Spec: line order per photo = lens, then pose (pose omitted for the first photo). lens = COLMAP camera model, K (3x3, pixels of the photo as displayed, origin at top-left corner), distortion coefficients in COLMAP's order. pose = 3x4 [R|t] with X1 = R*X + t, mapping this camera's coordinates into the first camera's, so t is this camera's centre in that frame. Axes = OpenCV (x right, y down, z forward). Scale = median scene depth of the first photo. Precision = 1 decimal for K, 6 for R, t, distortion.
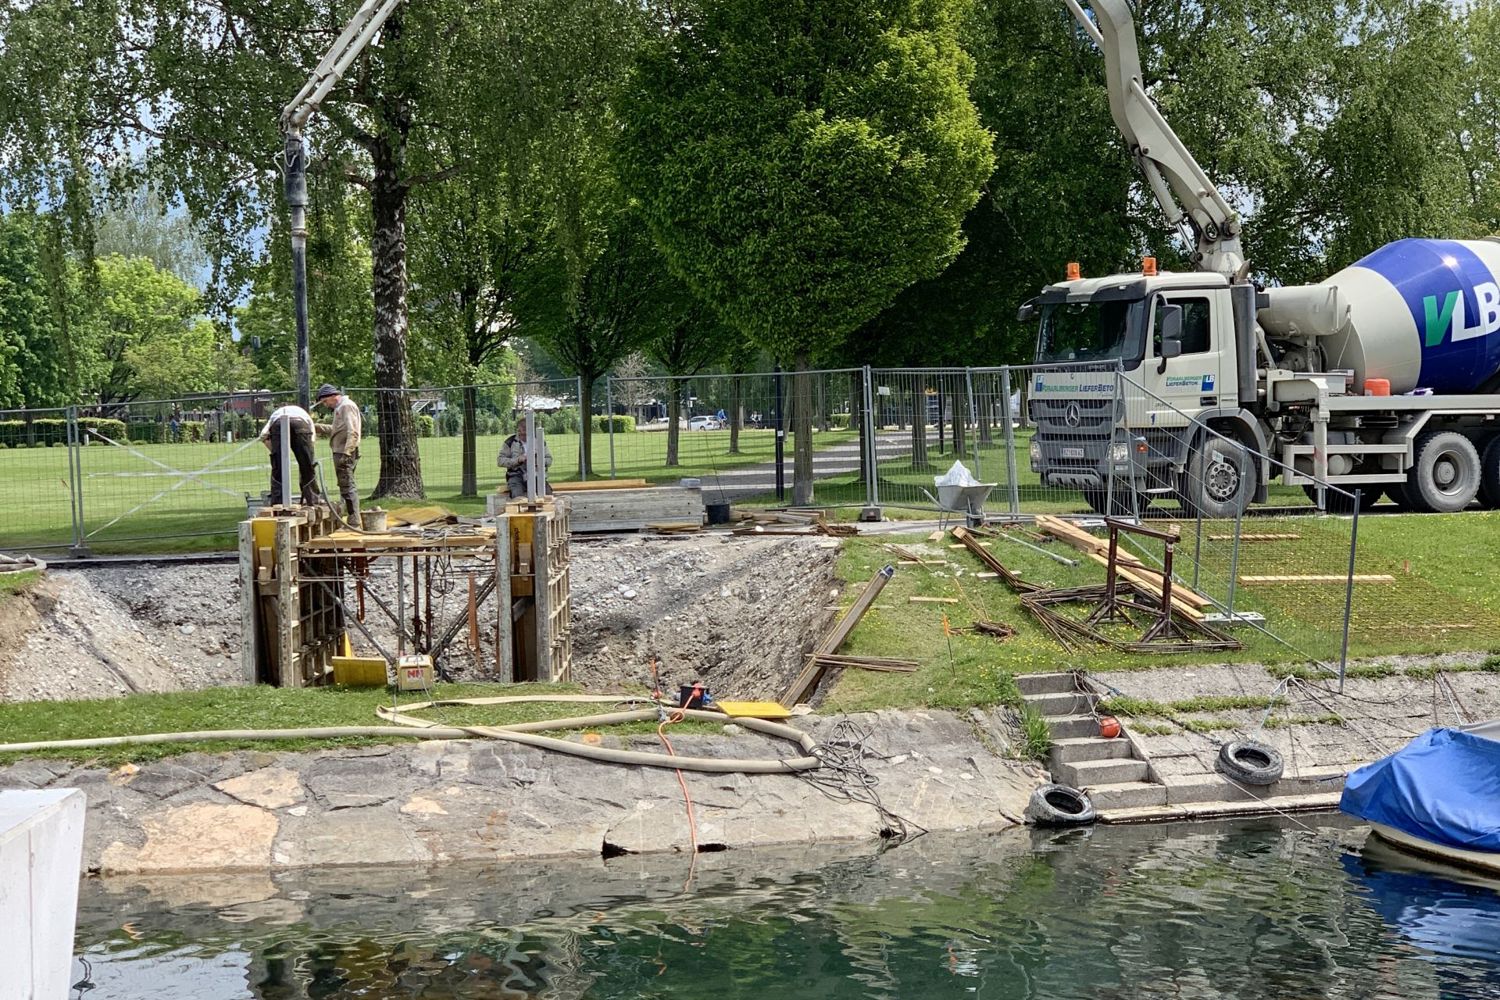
lens RADIAL K [[2261.8, 0, 747.0], [0, 2261.8, 499.0], [0, 0, 1]] dist [-0.015351, 0.000000]
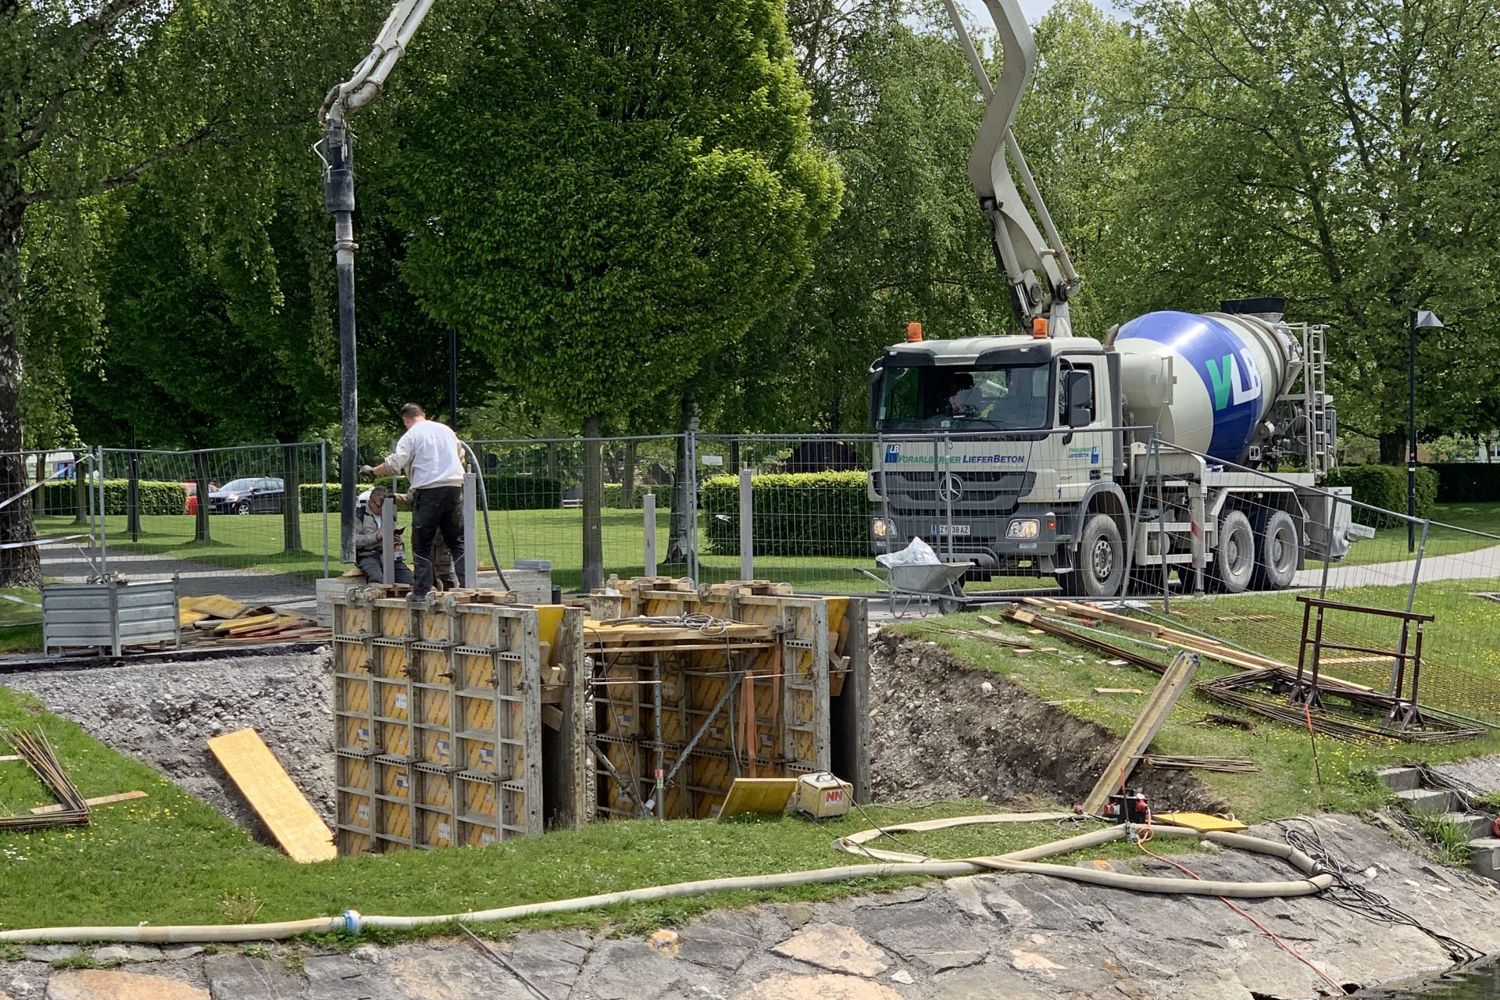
lens RADIAL K [[2414.0, 0, 750.3], [0, 2414.0, 501.8], [0, 0, 1]] dist [0.034106, 0.000000]
pose [[0.927132, 0.005876, 0.374689, -0.302756], [0.008191, 0.999320, -0.035939, 0.002550], [-0.374645, 0.036390, 0.926454, 0.133362]]
